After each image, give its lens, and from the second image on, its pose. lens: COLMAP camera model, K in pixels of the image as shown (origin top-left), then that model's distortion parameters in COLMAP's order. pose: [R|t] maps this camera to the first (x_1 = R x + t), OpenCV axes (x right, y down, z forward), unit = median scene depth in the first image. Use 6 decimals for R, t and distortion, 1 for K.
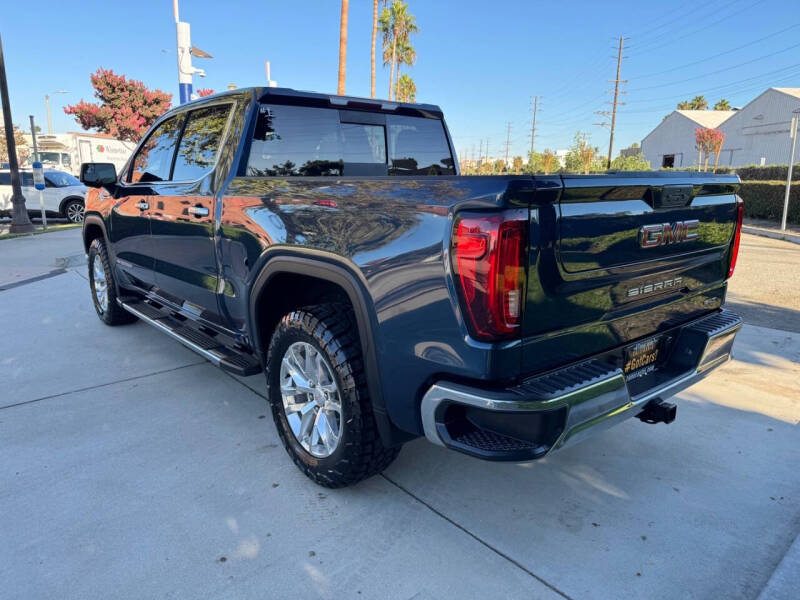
lens RADIAL K [[591.6, 0, 418.0], [0, 591.6, 300.3], [0, 0, 1]] dist [0.005529, -0.002742]
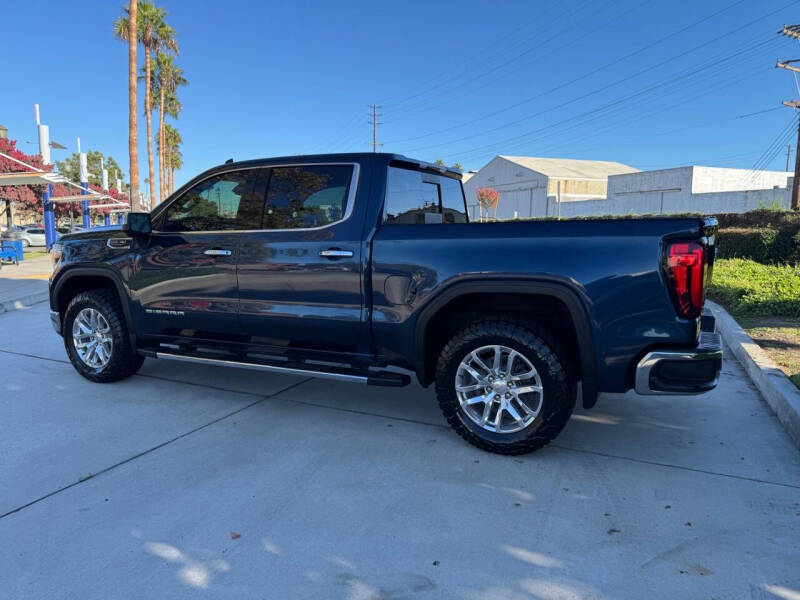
lens RADIAL K [[591.6, 0, 418.0], [0, 591.6, 300.3], [0, 0, 1]] dist [0.005529, -0.002742]
pose [[0.908856, -0.055714, 0.413371, -0.580779], [0.091630, 0.993499, -0.067559, 0.027901], [-0.406920, 0.099279, 0.908053, -0.093371]]
